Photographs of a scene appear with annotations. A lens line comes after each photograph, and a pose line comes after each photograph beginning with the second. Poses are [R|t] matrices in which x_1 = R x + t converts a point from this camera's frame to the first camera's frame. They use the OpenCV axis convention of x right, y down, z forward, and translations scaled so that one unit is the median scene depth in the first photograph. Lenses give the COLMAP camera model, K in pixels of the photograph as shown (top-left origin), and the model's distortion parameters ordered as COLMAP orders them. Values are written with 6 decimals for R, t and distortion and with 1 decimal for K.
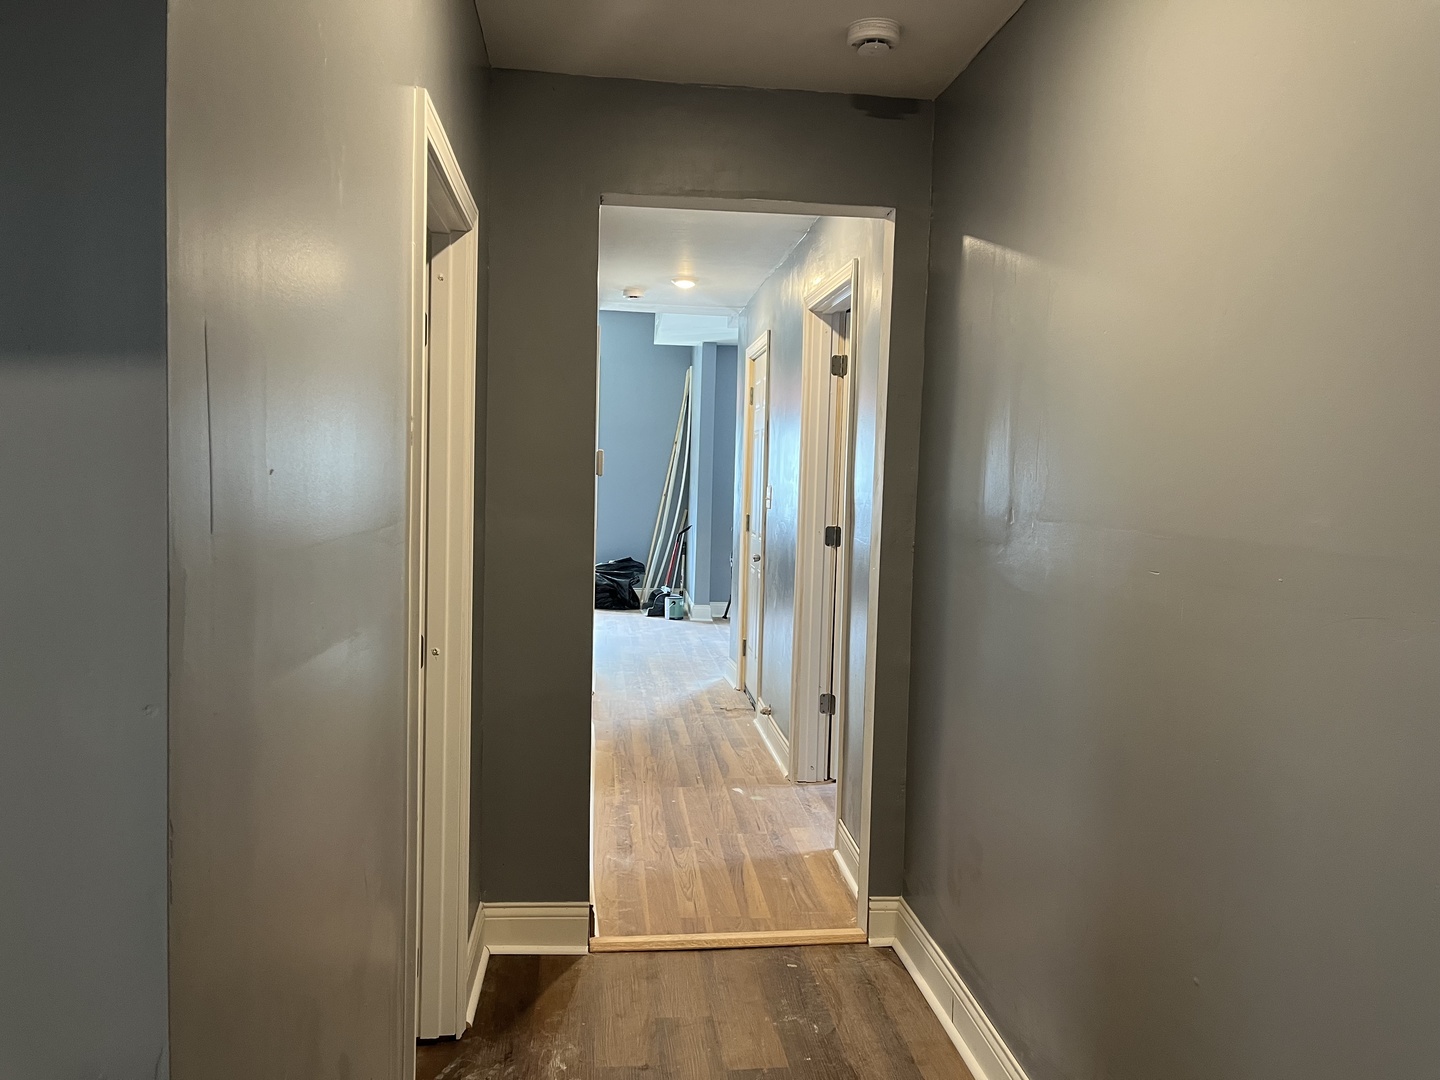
lens RADIAL K [[1092.4, 0, 716.3], [0, 1092.4, 541.1], [0, 0, 1]] dist [0.053422, -0.048037]
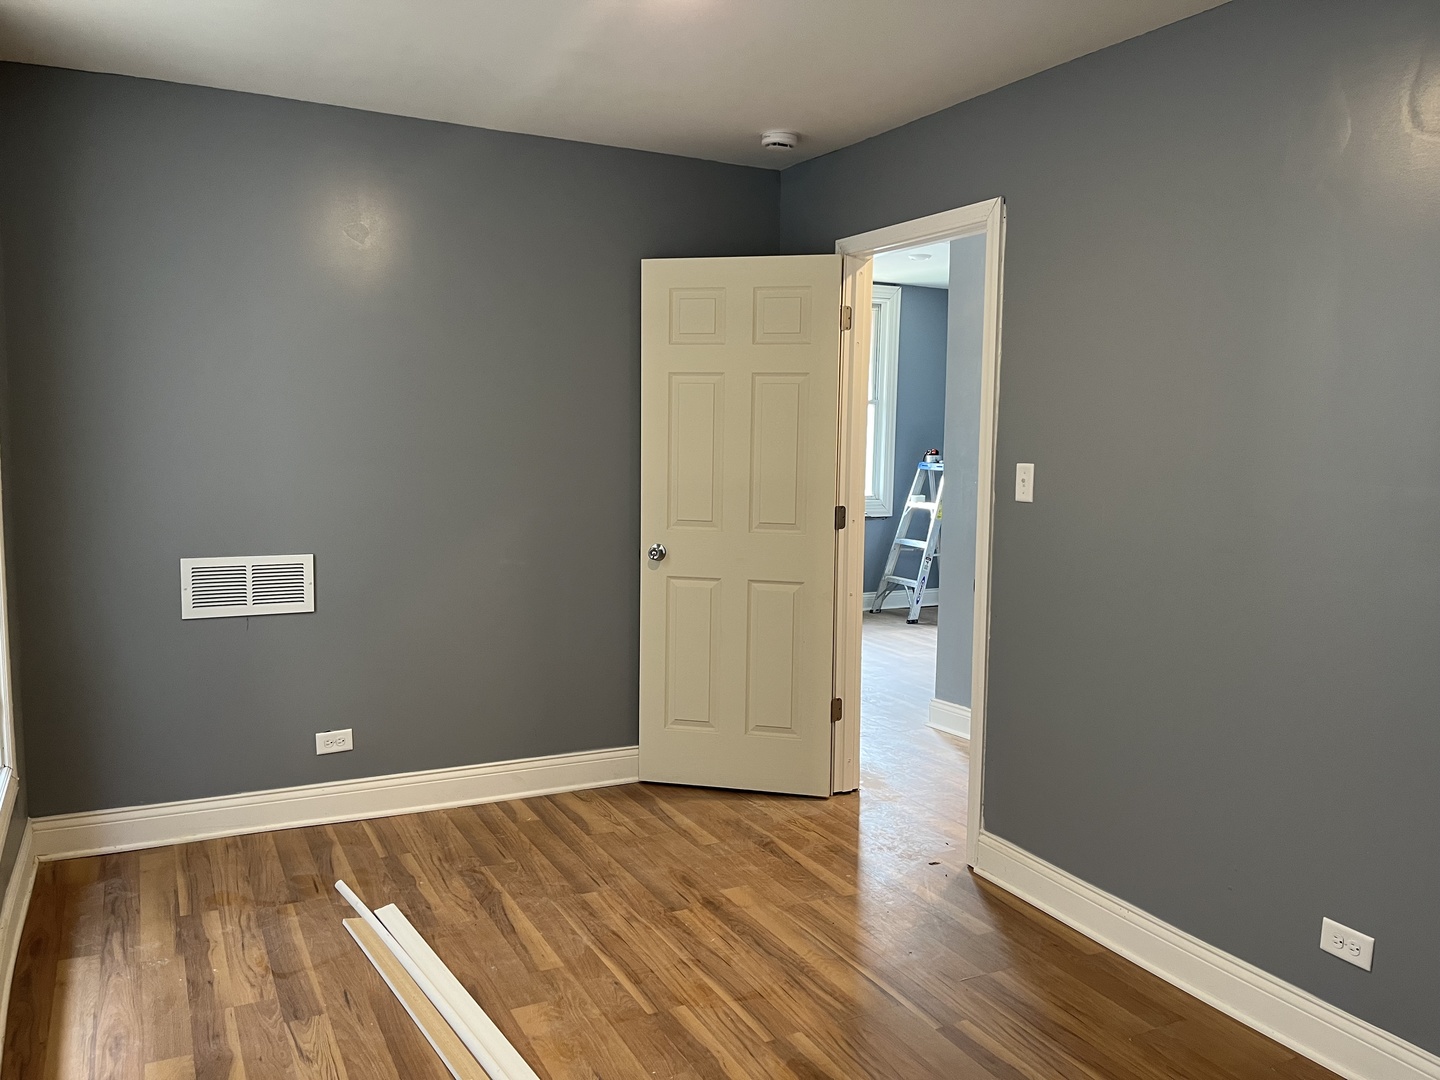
lens RADIAL K [[1092.4, 0, 720.7], [0, 1092.4, 542.3], [0, 0, 1]] dist [0.053422, -0.048037]
pose [[0.926918, -0.051929, 0.371654, -0.028666], [0.039792, 0.998397, 0.040258, -0.015615], [-0.373148, -0.022527, 0.927498, 0.272021]]
